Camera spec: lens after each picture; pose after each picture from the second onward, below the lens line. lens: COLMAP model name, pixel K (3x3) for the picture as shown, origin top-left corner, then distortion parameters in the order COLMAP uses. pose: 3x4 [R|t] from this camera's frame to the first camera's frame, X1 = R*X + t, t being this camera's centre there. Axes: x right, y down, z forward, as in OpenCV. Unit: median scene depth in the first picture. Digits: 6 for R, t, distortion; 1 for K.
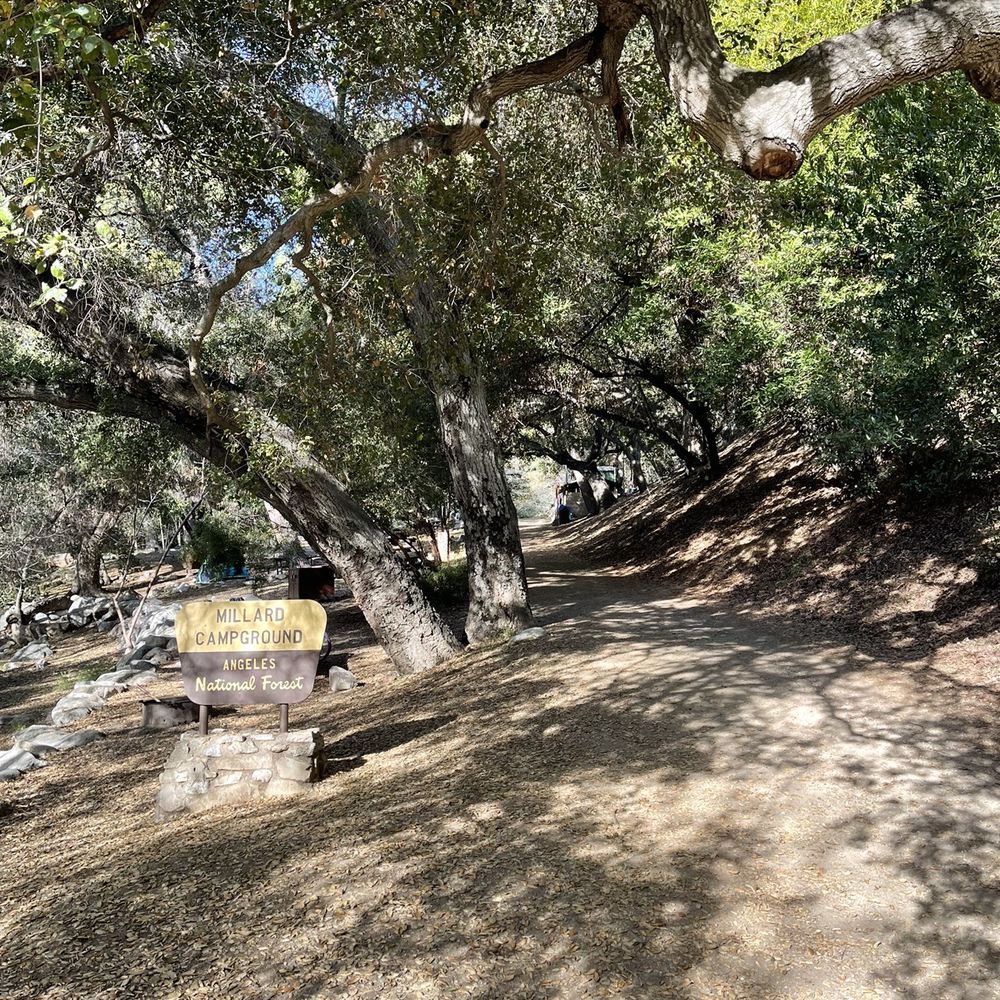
lens RADIAL K [[1011.5, 0, 500.0], [0, 1011.5, 500.0], [0, 0, 1]] dist [0.005068, 0.009229]
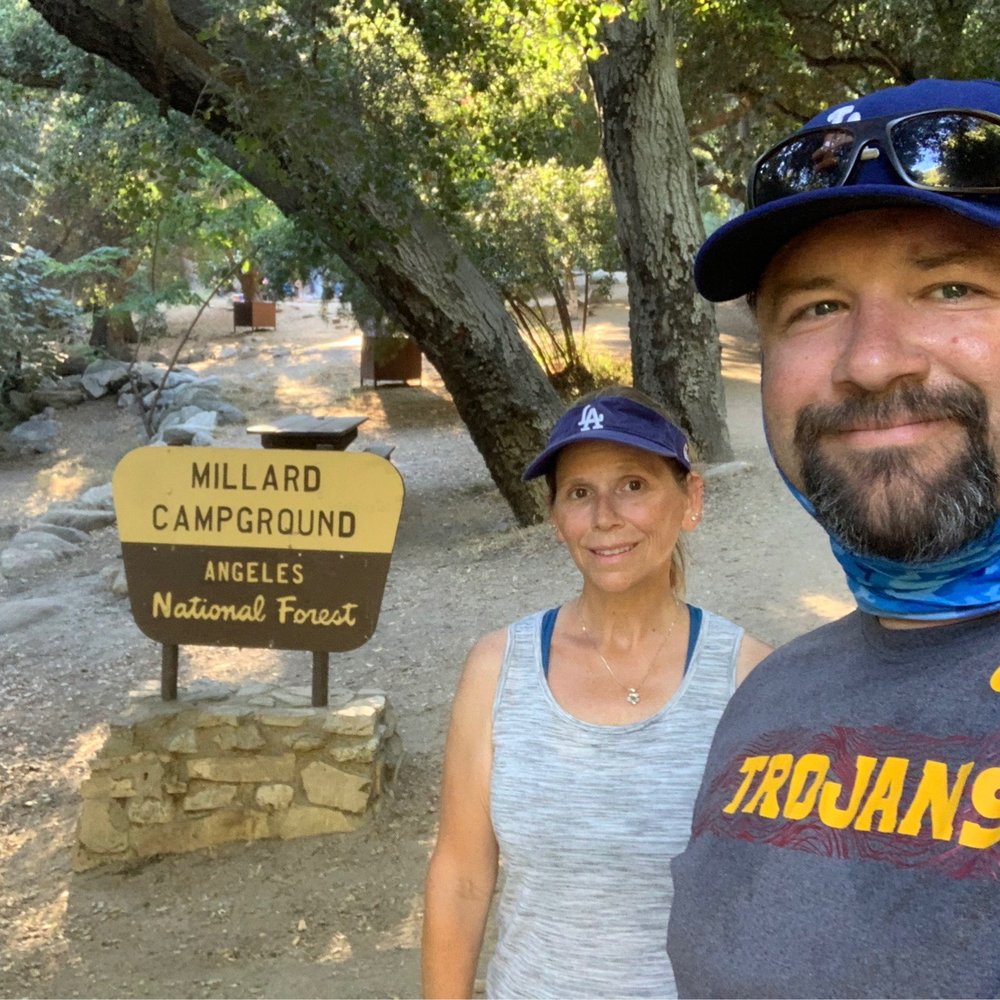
lens RADIAL K [[1011.5, 0, 500.0], [0, 1011.5, 500.0], [0, 0, 1]] dist [0.005068, 0.009229]
pose [[0.994898, 0.060083, -0.081045, -0.083276], [-0.037649, 0.966402, 0.254262, -0.008782], [0.093598, -0.249914, 0.963734, 0.522079]]
